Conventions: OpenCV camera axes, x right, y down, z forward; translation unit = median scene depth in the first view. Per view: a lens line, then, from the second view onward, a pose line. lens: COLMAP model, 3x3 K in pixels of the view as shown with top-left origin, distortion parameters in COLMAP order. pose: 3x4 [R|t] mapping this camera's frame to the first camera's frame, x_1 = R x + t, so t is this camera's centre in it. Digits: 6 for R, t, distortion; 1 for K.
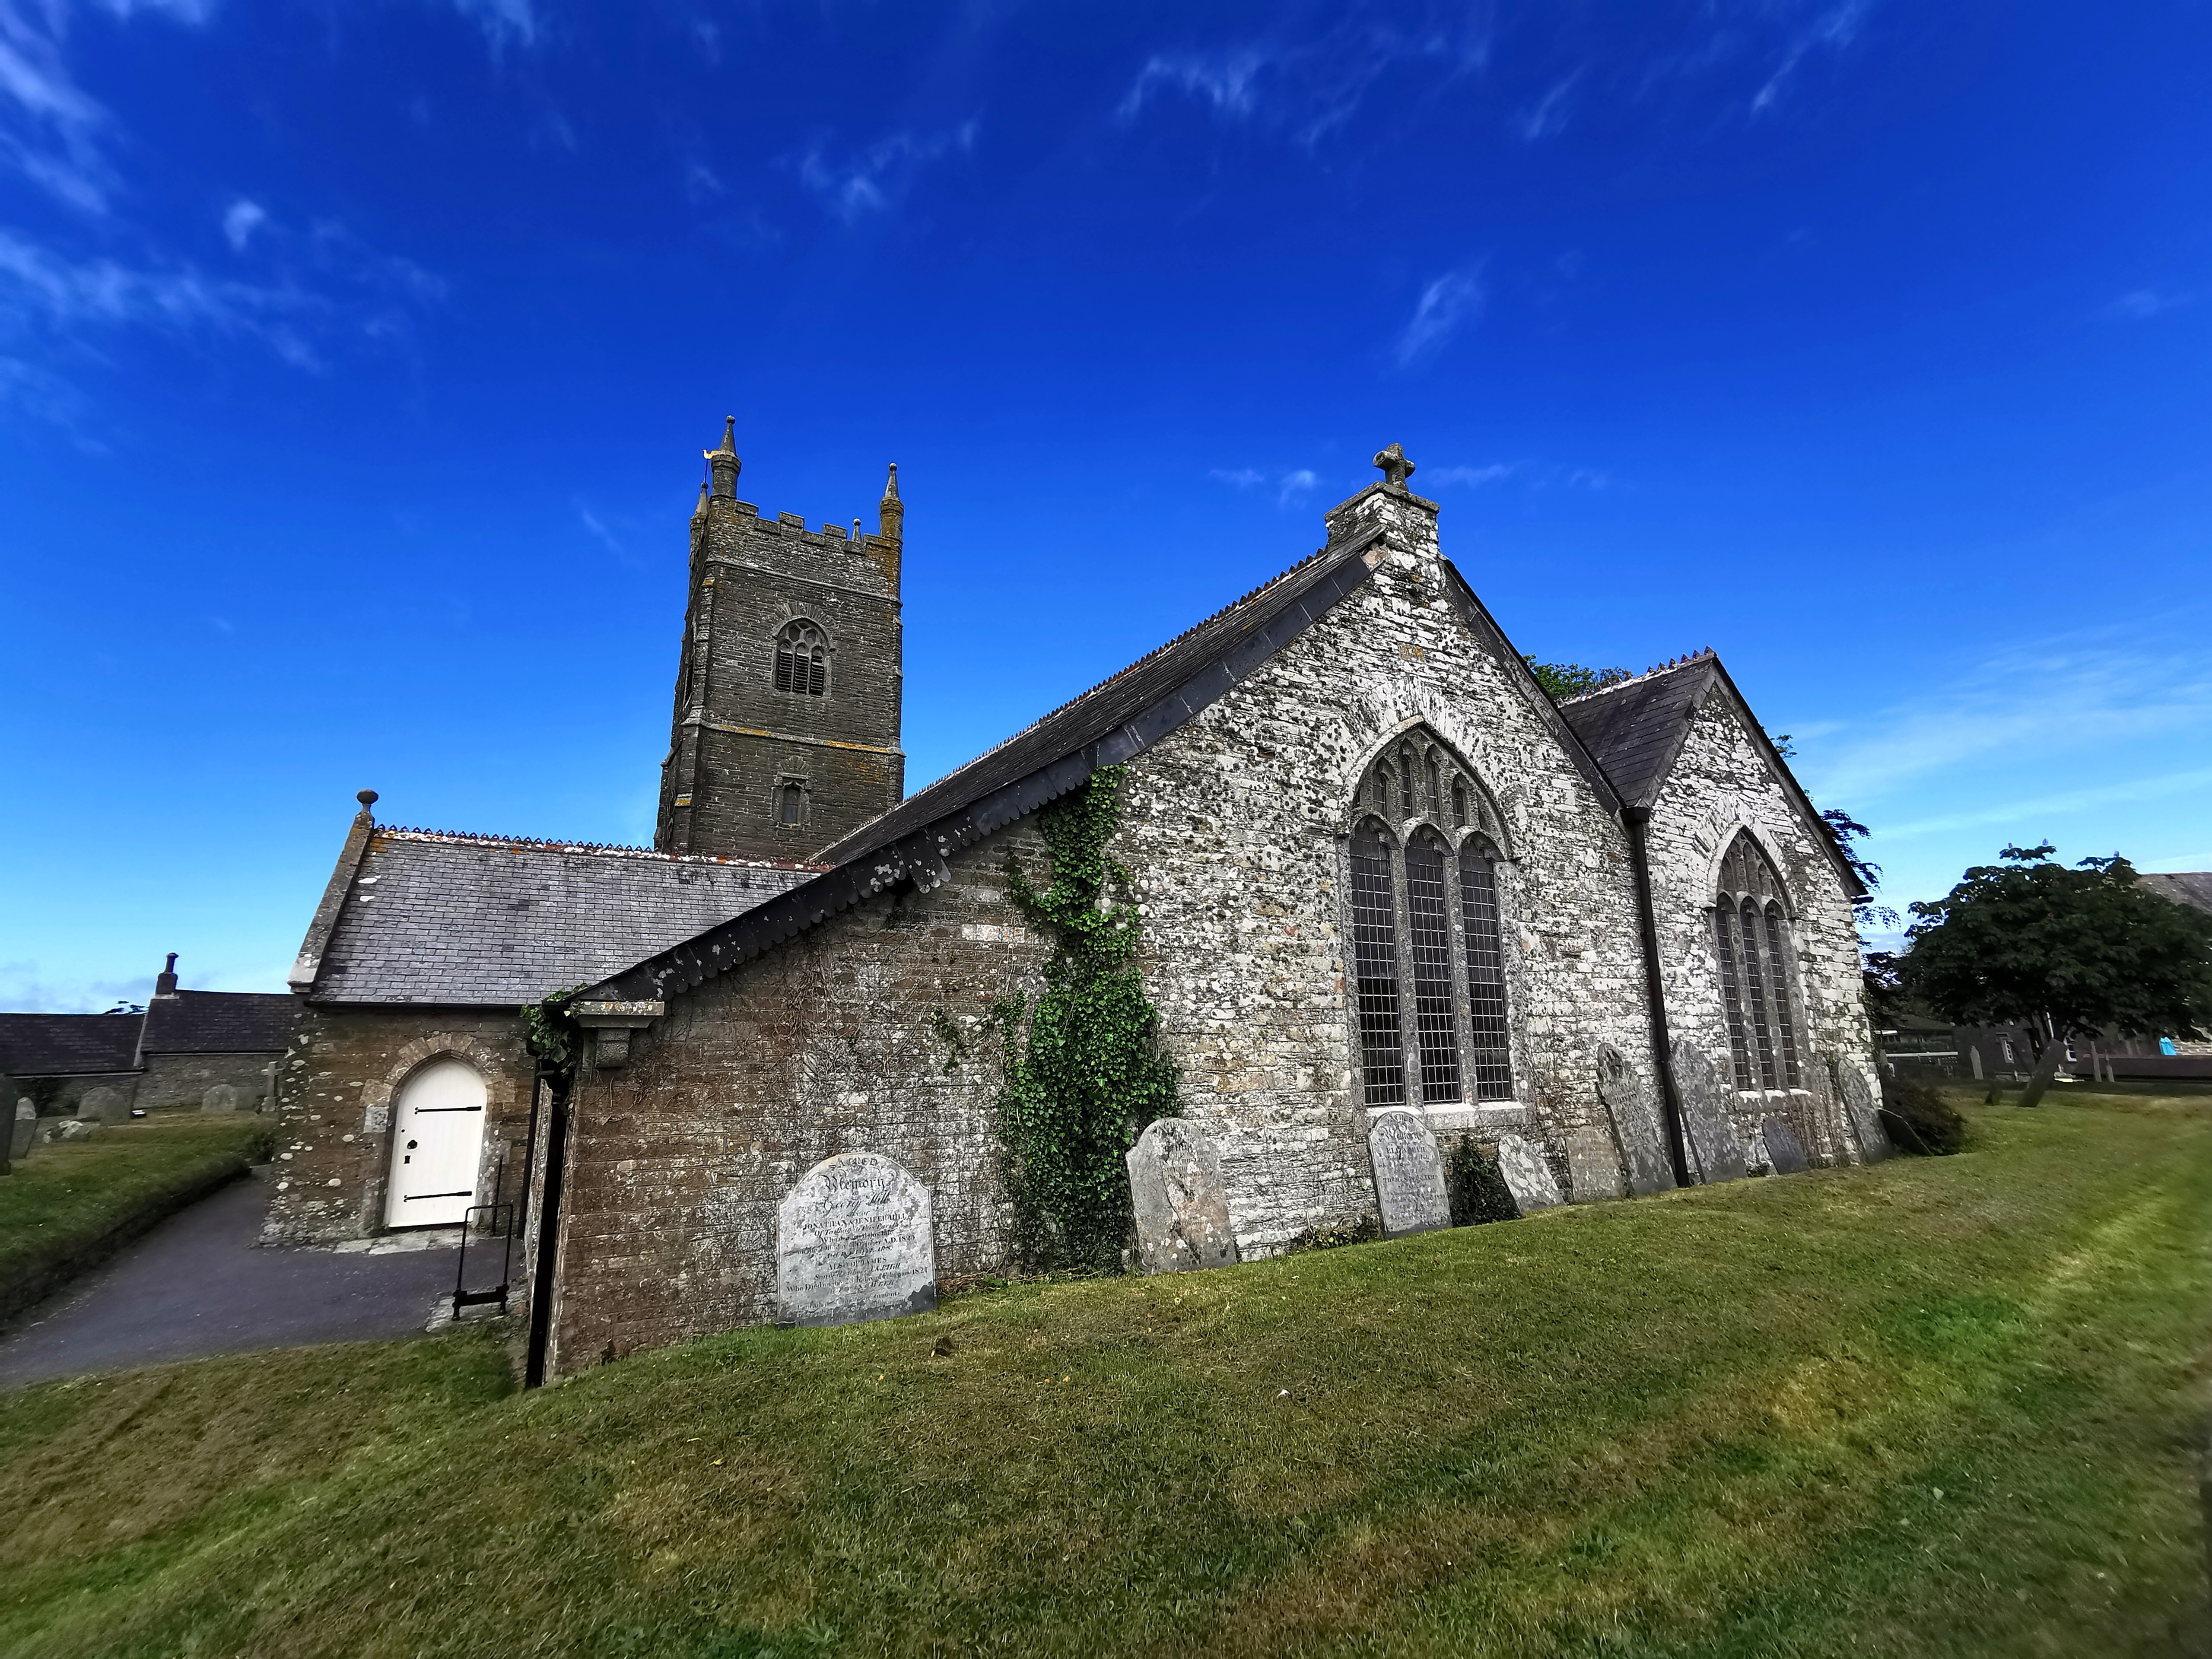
lens RADIAL K [[1018.1, 0, 1103.2], [0, 1018.1, 829.9], [0, 0, 1]] dist [-0.001093, -0.000090]
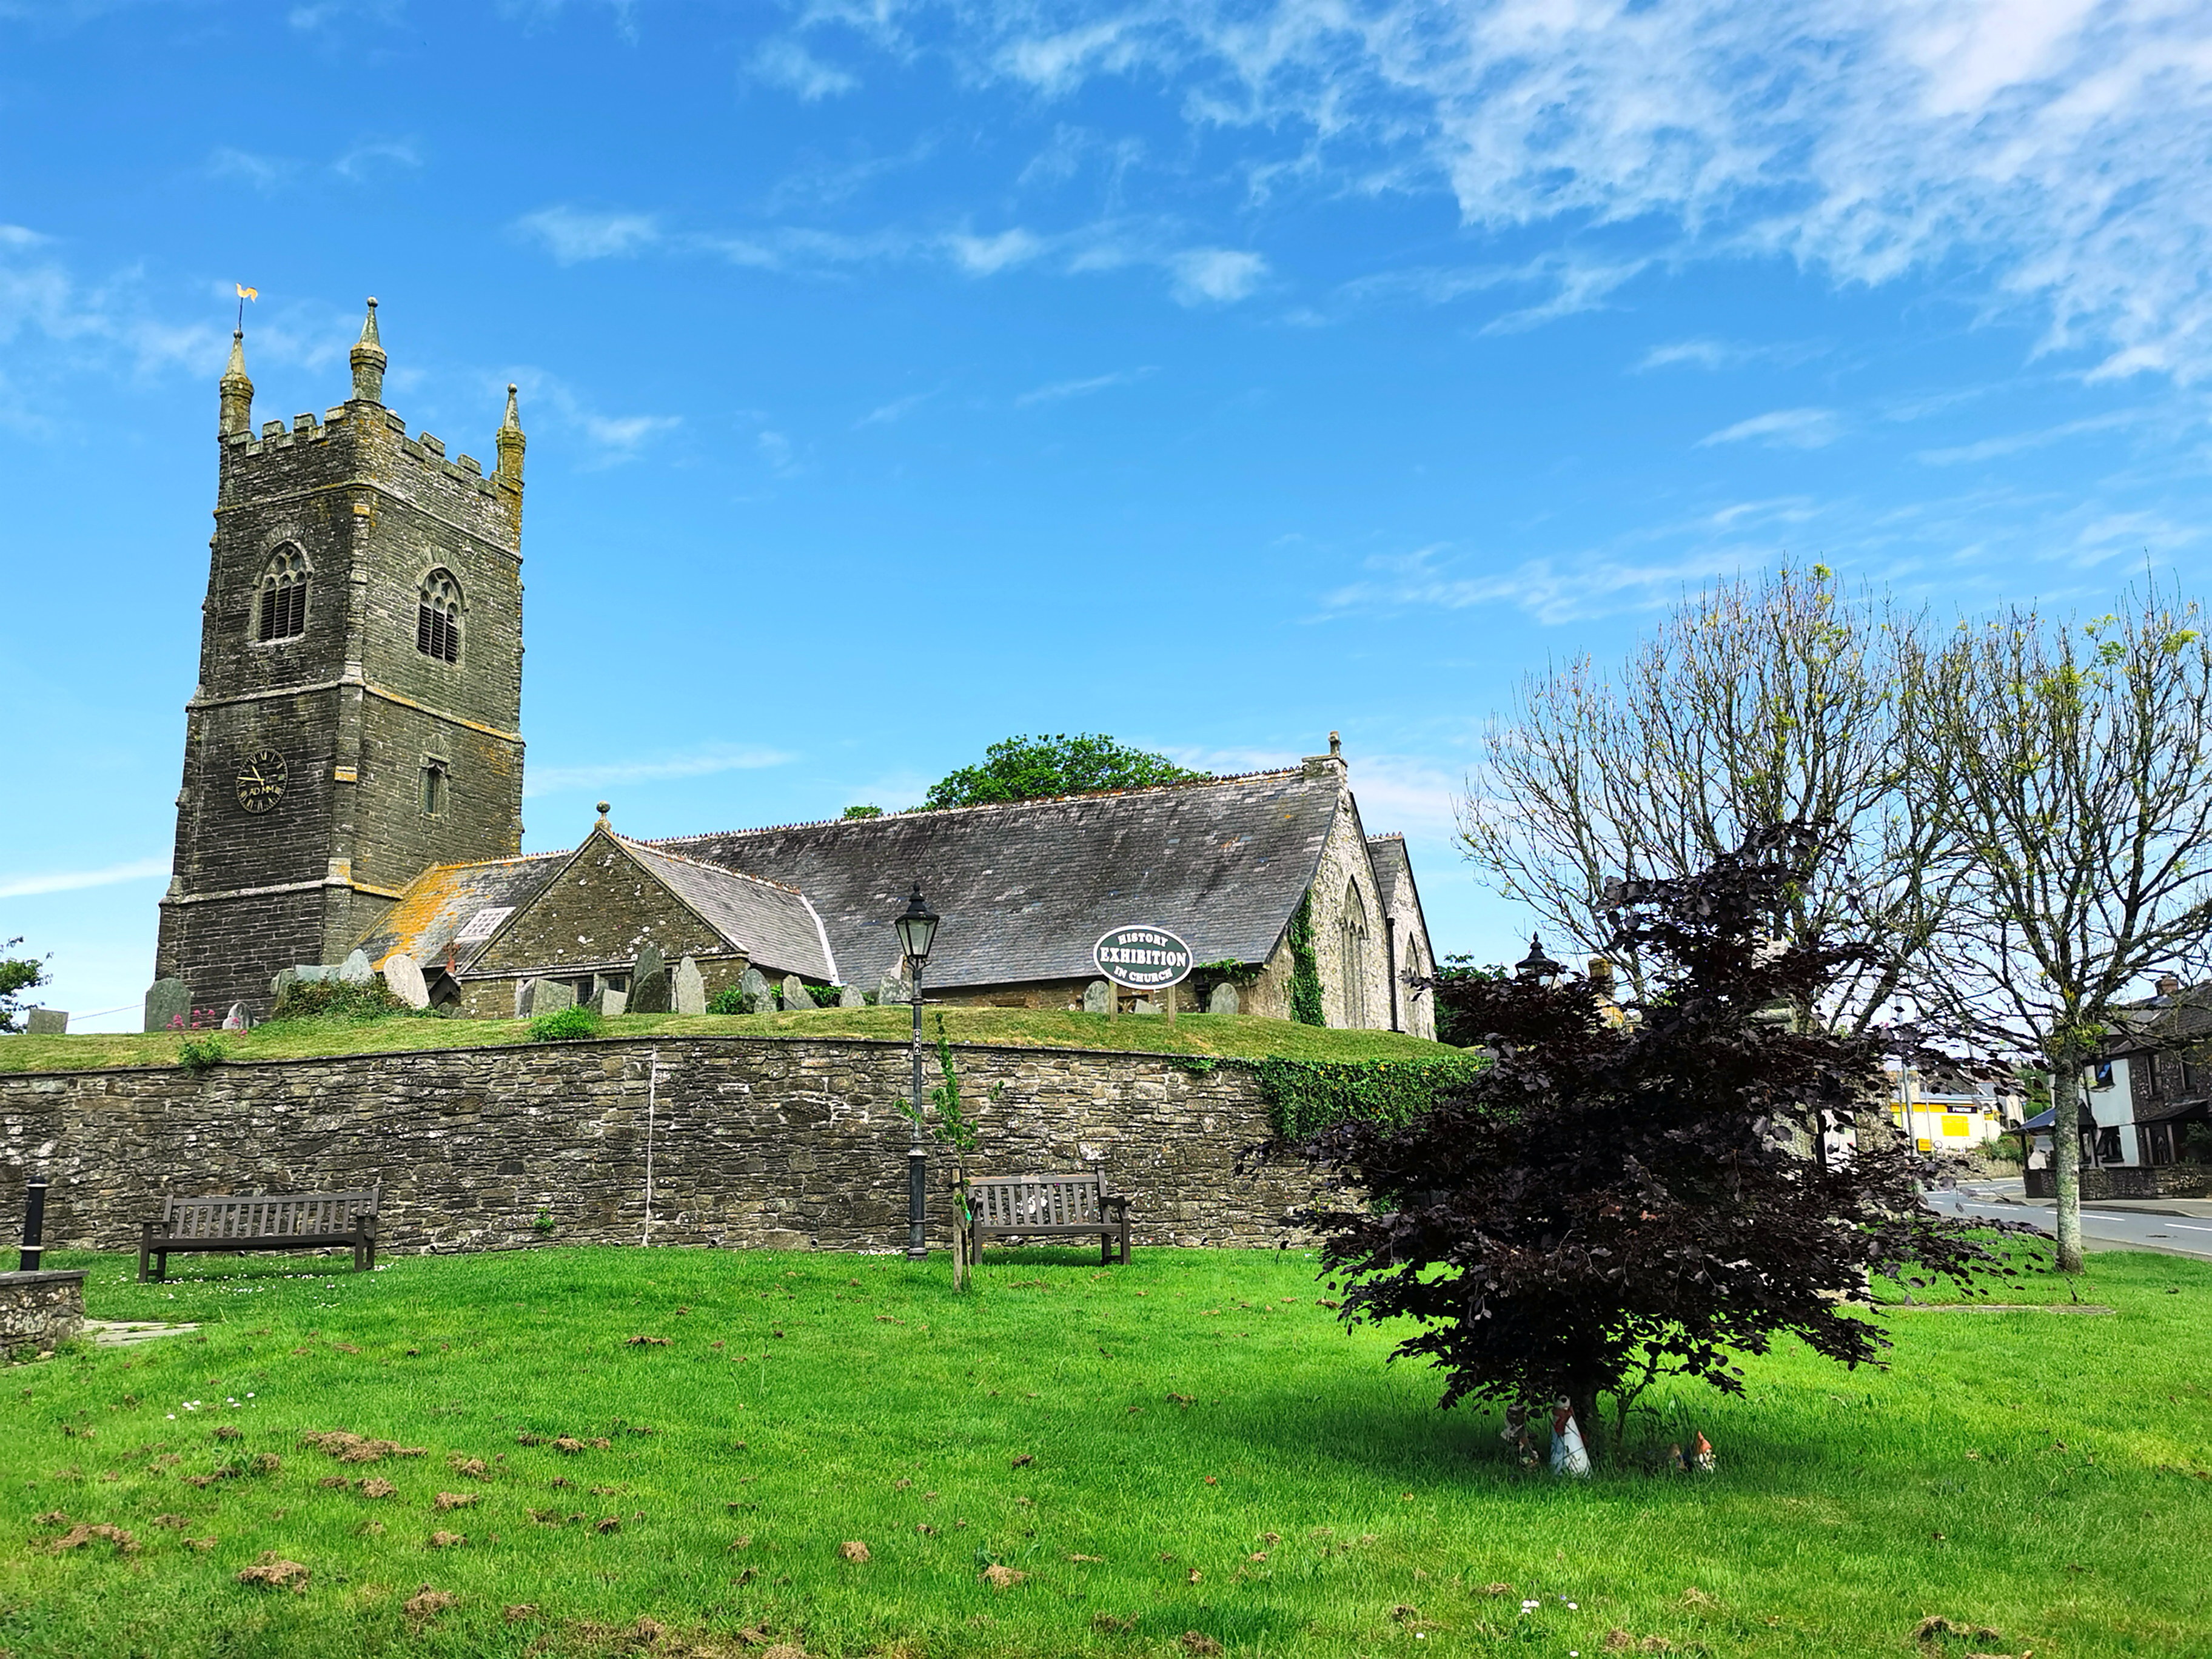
lens RADIAL K [[1865.6, 0, 1109.2], [0, 1865.6, 829.1], [0, 0, 1]] dist [0.006156, 0.002239]
pose [[0.785536, 0.119569, 0.607154, -0.779896], [-0.115570, 0.992239, -0.045880, 0.012564], [-0.607928, -0.034128, 0.793258, -0.563899]]
